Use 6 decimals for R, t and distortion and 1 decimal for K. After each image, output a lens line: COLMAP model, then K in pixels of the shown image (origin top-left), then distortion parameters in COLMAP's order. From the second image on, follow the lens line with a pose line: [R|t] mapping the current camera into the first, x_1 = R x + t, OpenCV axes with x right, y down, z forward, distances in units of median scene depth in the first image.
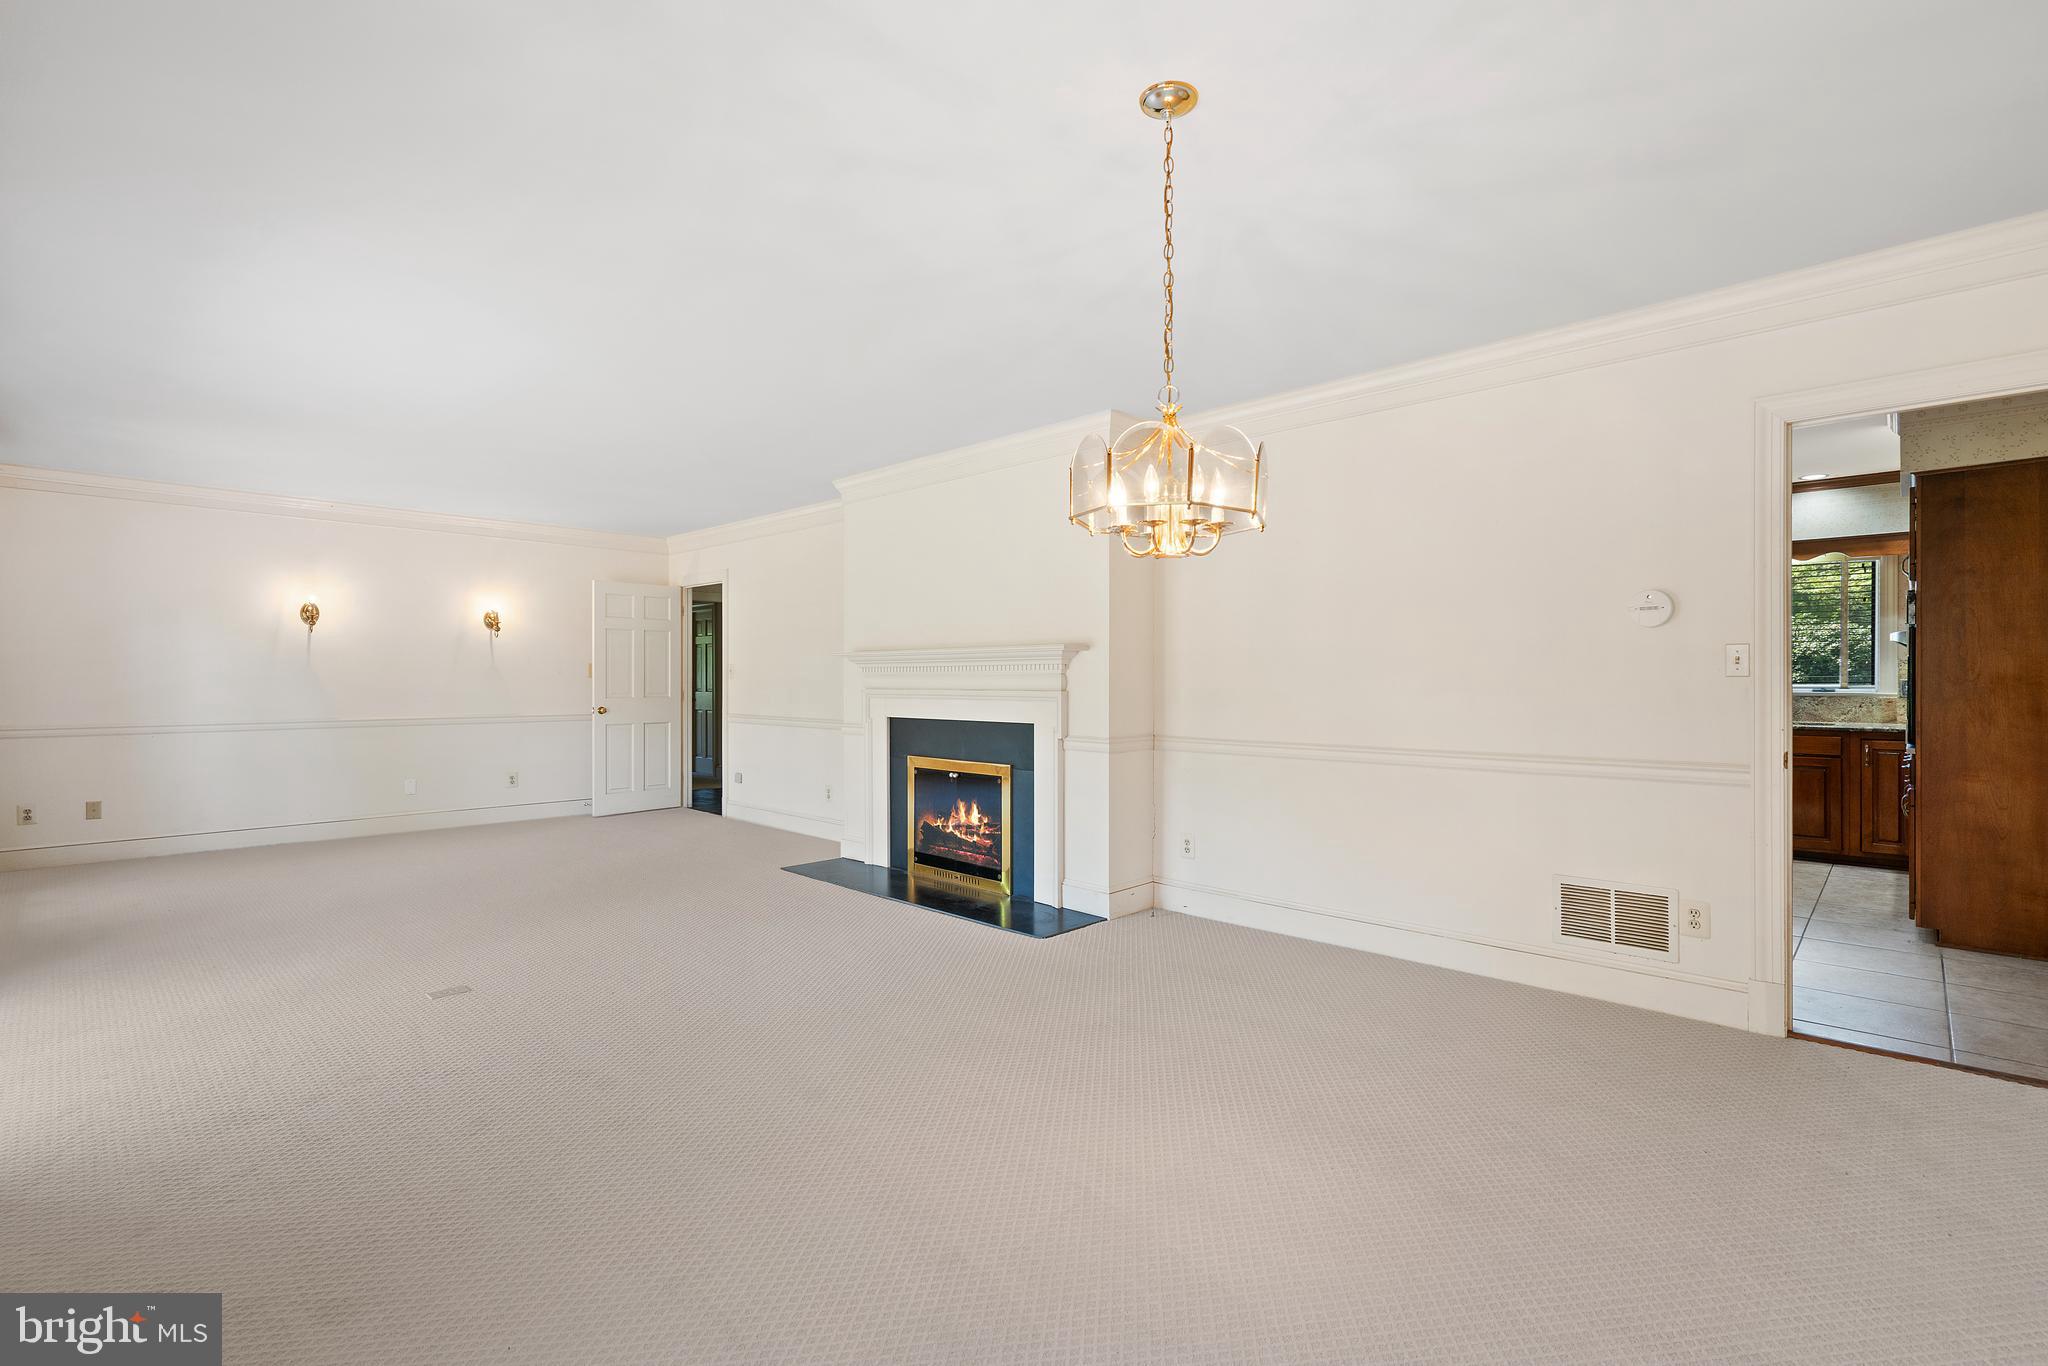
lens RADIAL K [[925.0, 0, 1022.5], [0, 925.0, 674.0], [0, 0, 1]] dist [-0.010465, 0.000374]
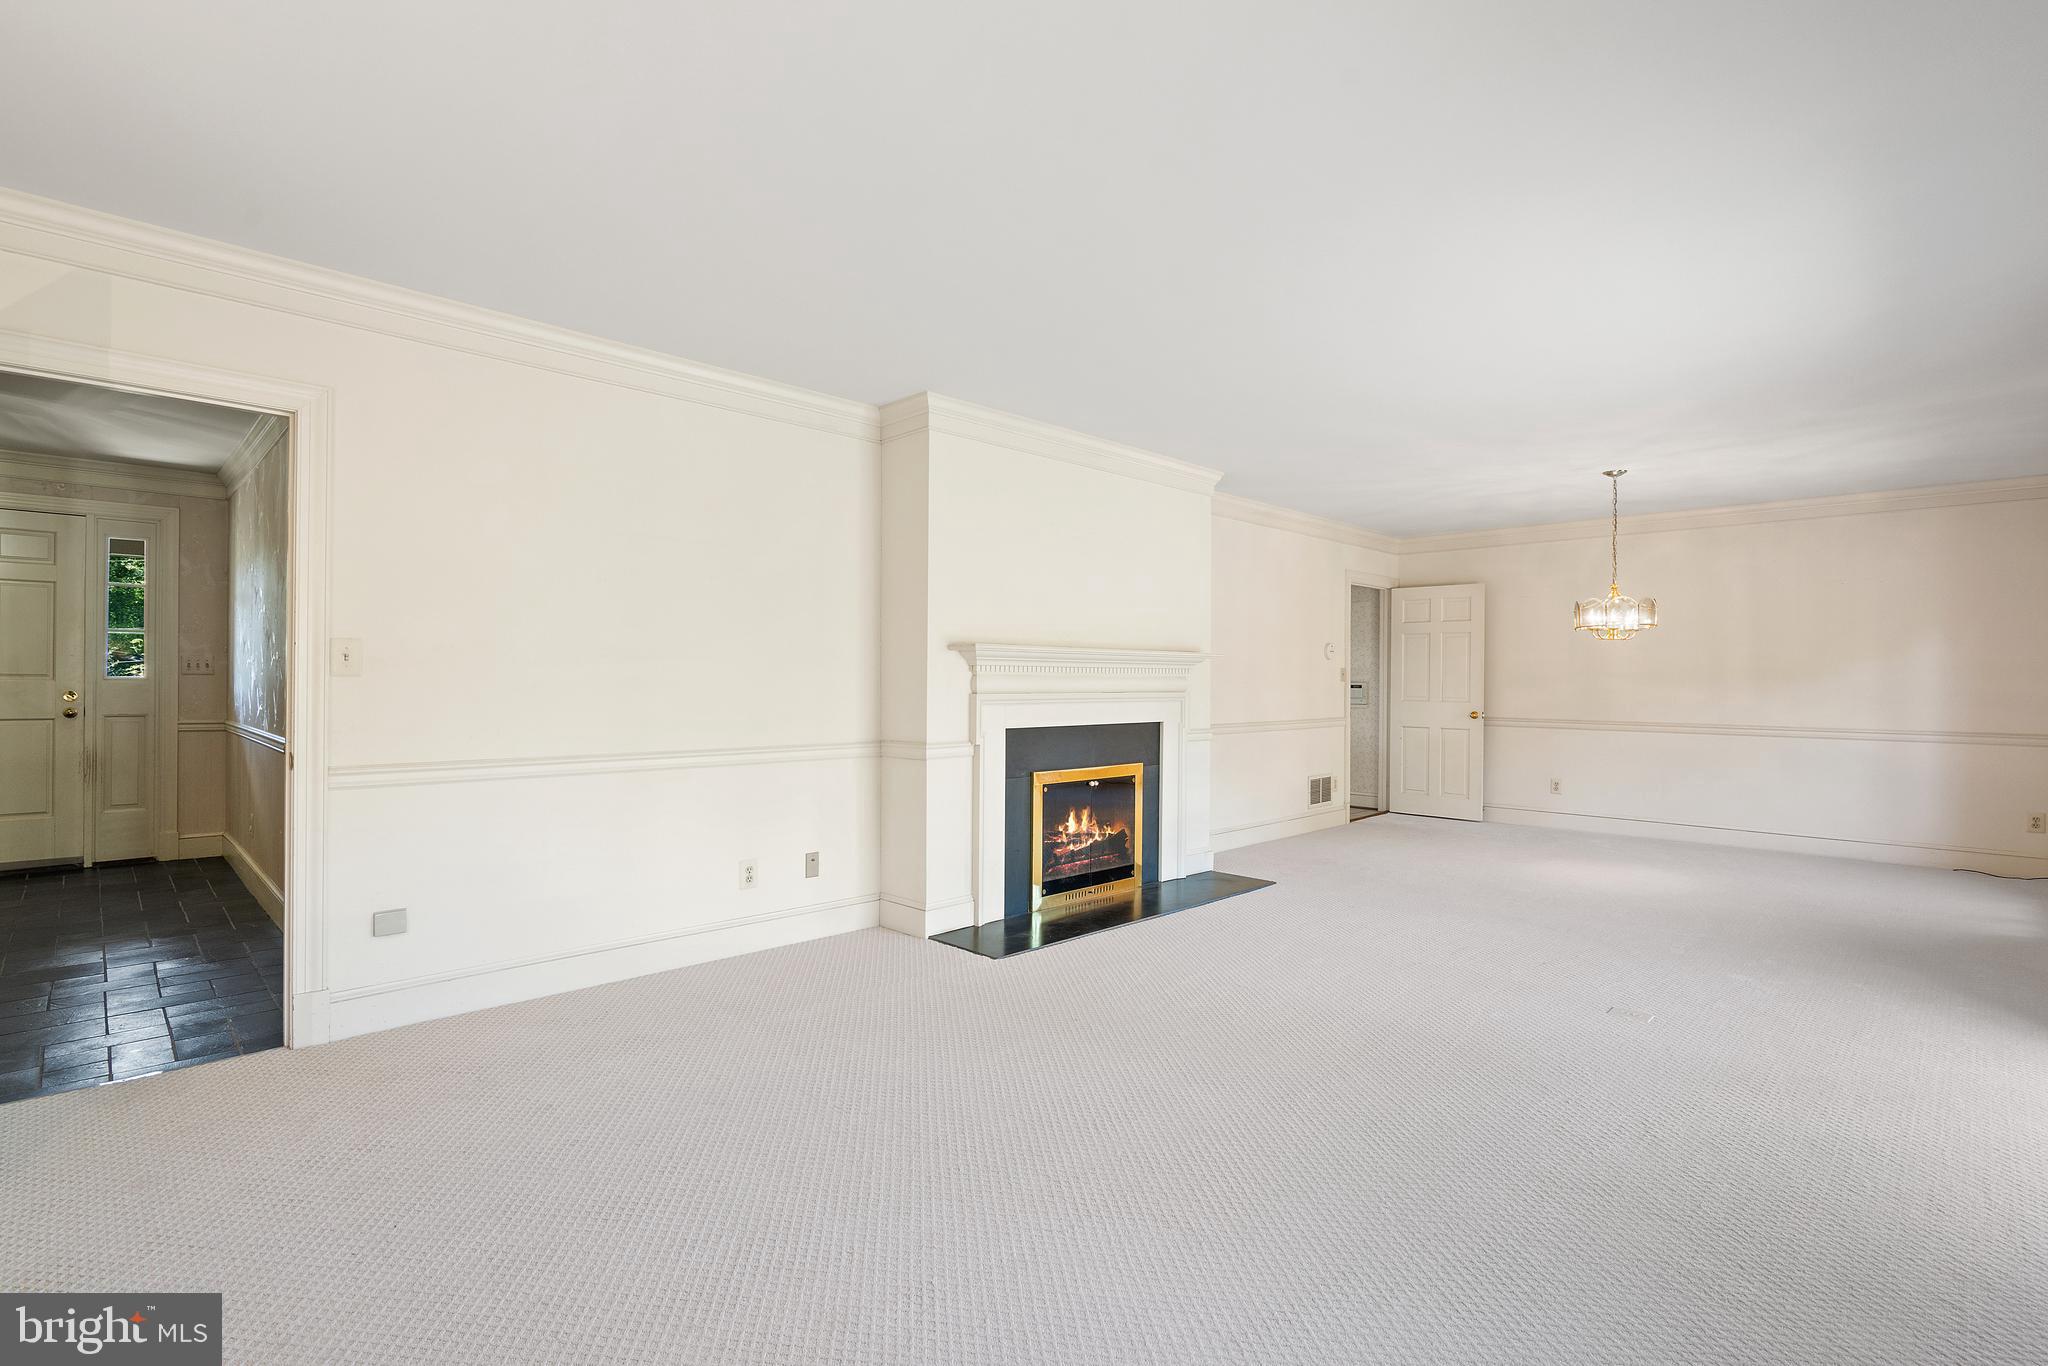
lens RADIAL K [[966.6, 0, 1024.0], [0, 966.6, 683.0], [0, 0, 1]] dist [-0.002776, -0.000874]
pose [[0.018656, 0.004012, 0.999818, -0.999493], [-0.006370, 0.999972, -0.003894, 0.011068], [-0.999806, -0.006296, 0.018681, 0.996385]]
